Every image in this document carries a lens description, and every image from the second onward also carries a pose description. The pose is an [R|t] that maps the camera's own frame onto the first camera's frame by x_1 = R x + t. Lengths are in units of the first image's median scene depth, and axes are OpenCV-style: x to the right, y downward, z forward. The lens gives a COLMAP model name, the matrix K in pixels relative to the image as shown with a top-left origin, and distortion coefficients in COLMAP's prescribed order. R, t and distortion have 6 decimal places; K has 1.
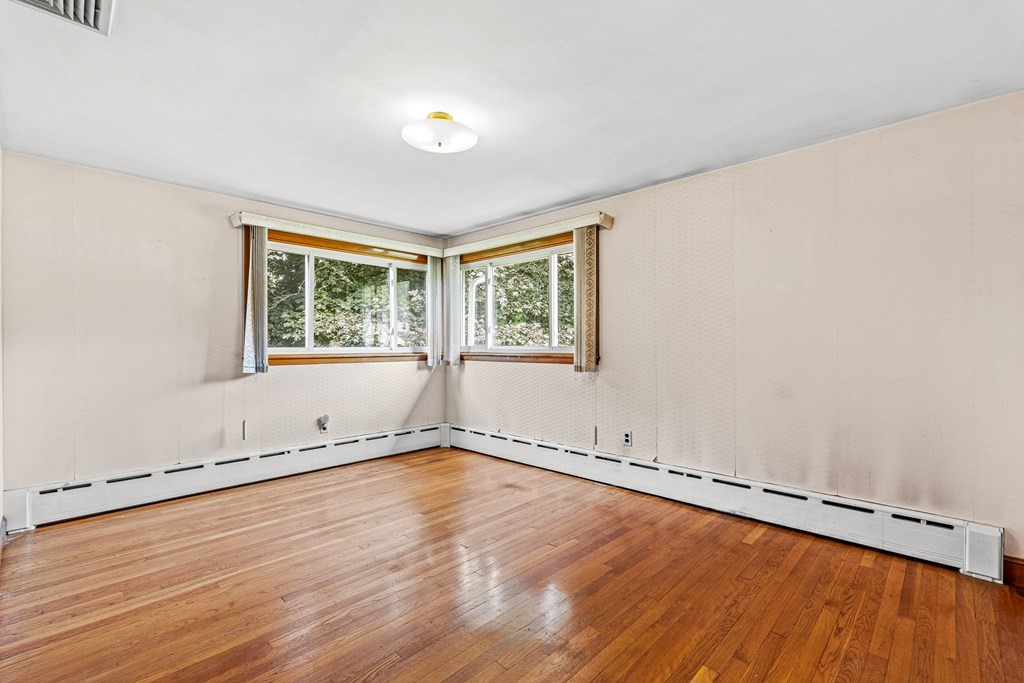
lens RADIAL K [[459.4, 0, 512.9], [0, 459.4, 342.3], [0, 0, 1]] dist [-0.003312, 0.000114]
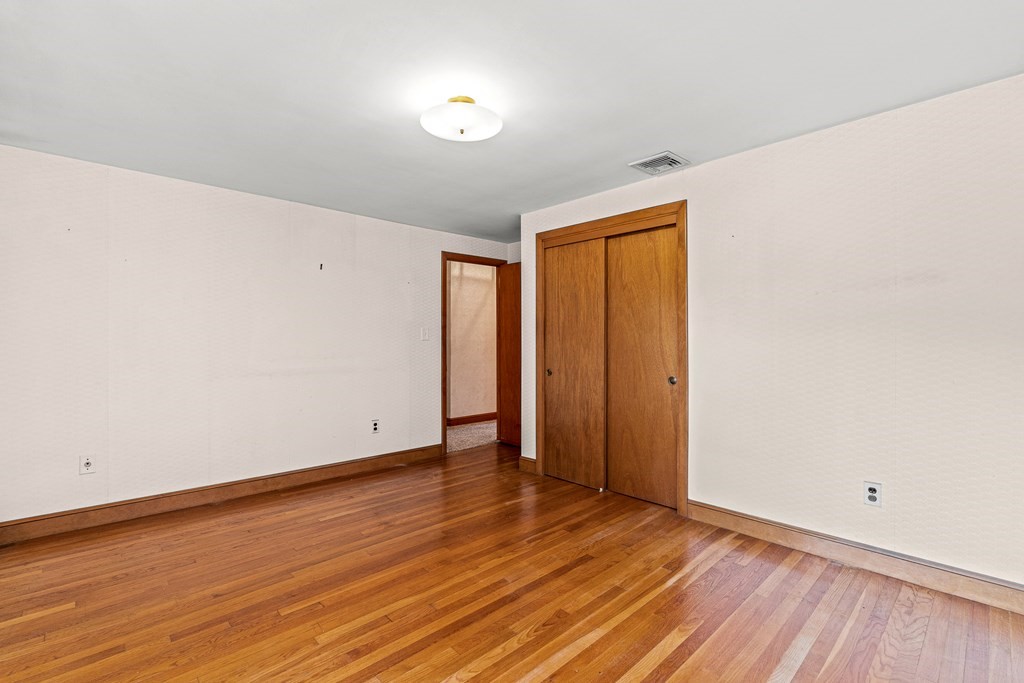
lens RADIAL K [[464.1, 0, 512.0], [0, 464.1, 341.5], [0, 0, 1]] dist [-0.000315, 0.000534]
pose [[-0.998795, 0.003293, 0.048964, -0.194788], [0.003416, 0.999991, 0.002414, -0.007310], [-0.048956, 0.002578, -0.998798, 1.237865]]
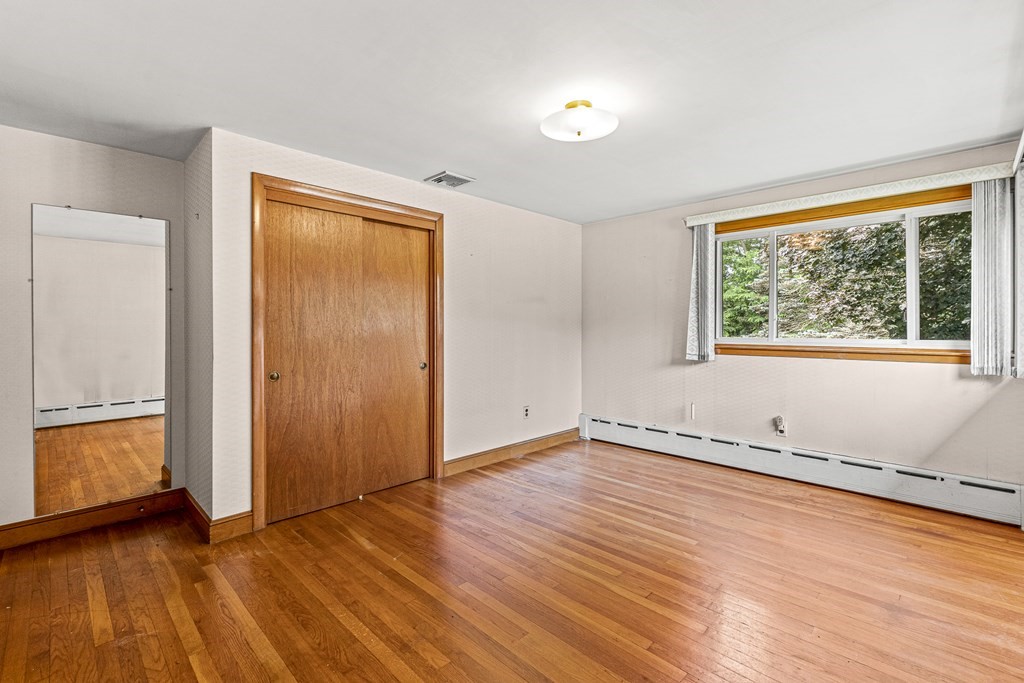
lens RADIAL K [[457.9, 0, 516.0], [0, 457.9, 333.8], [0, 0, 1]] dist [-0.003509, -0.000011]
pose [[-0.012940, 0.012508, -0.999838, 0.517006], [0.003322, 0.999917, 0.012466, -0.011722], [0.999911, -0.003160, -0.012980, 0.567585]]
